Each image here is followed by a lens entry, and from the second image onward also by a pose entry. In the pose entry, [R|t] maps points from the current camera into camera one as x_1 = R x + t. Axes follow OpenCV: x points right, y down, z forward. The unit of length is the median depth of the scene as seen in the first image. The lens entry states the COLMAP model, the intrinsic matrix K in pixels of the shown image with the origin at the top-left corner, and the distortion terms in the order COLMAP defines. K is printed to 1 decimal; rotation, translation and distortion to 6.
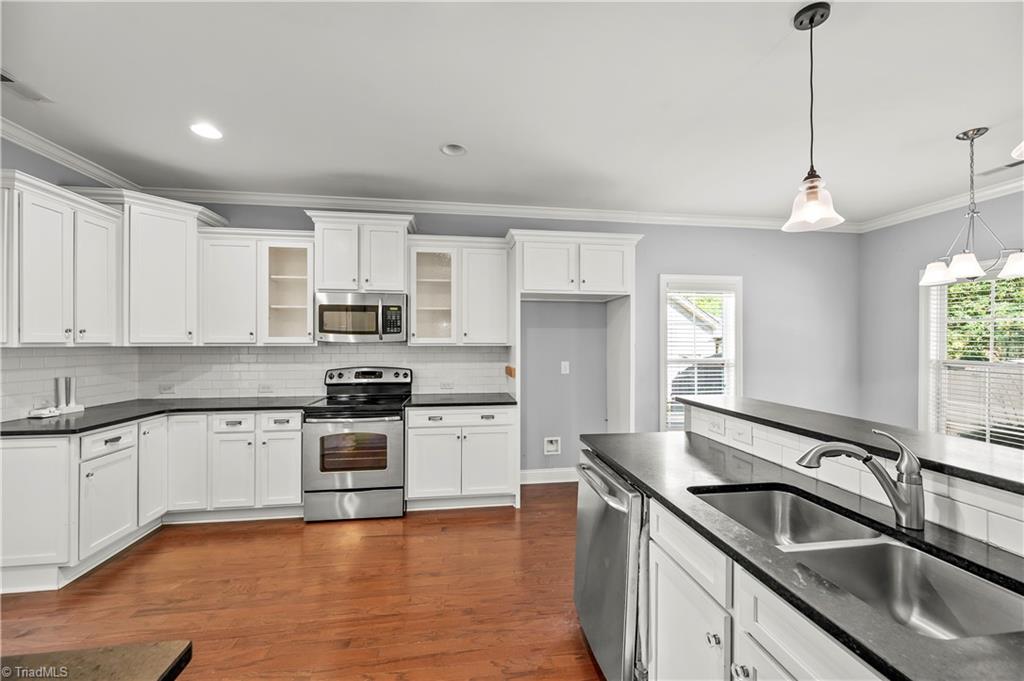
lens RADIAL K [[408.2, 0, 512.0], [0, 408.2, 340.5], [0, 0, 1]] dist [-0.000561, -0.000031]
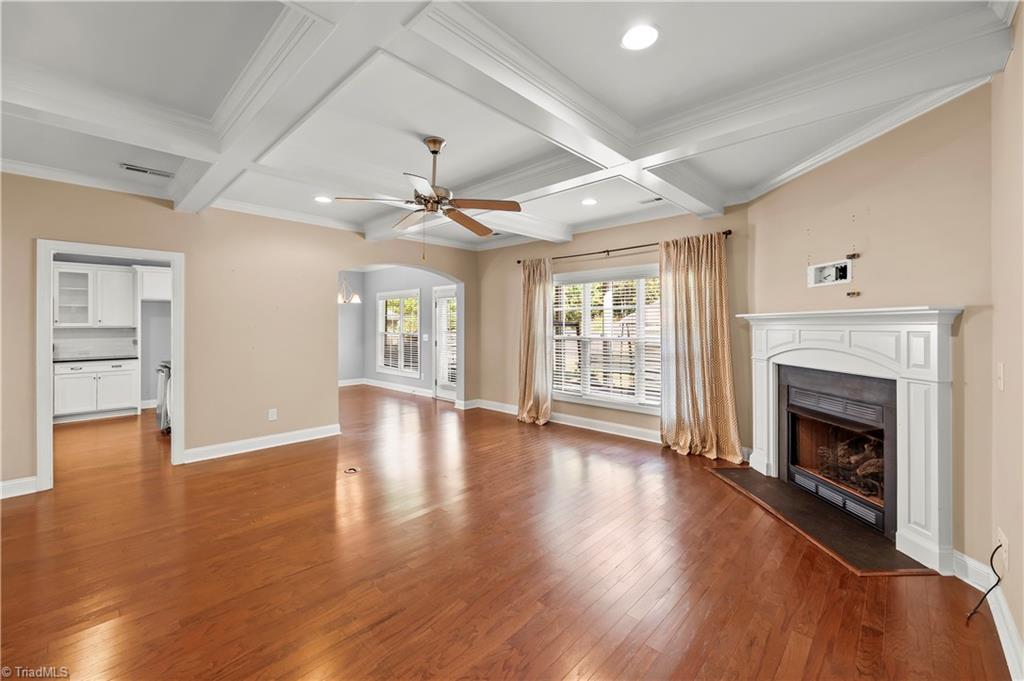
lens RADIAL K [[415.1, 0, 509.3], [0, 415.1, 326.2], [0, 0, 1]] dist [-0.001083, -0.000145]
pose [[0.790271, -0.003014, 0.612750, 0.183944], [0.001966, 0.999995, 0.002384, 0.006229], [-0.612754, -0.000680, 0.790273, -1.477108]]
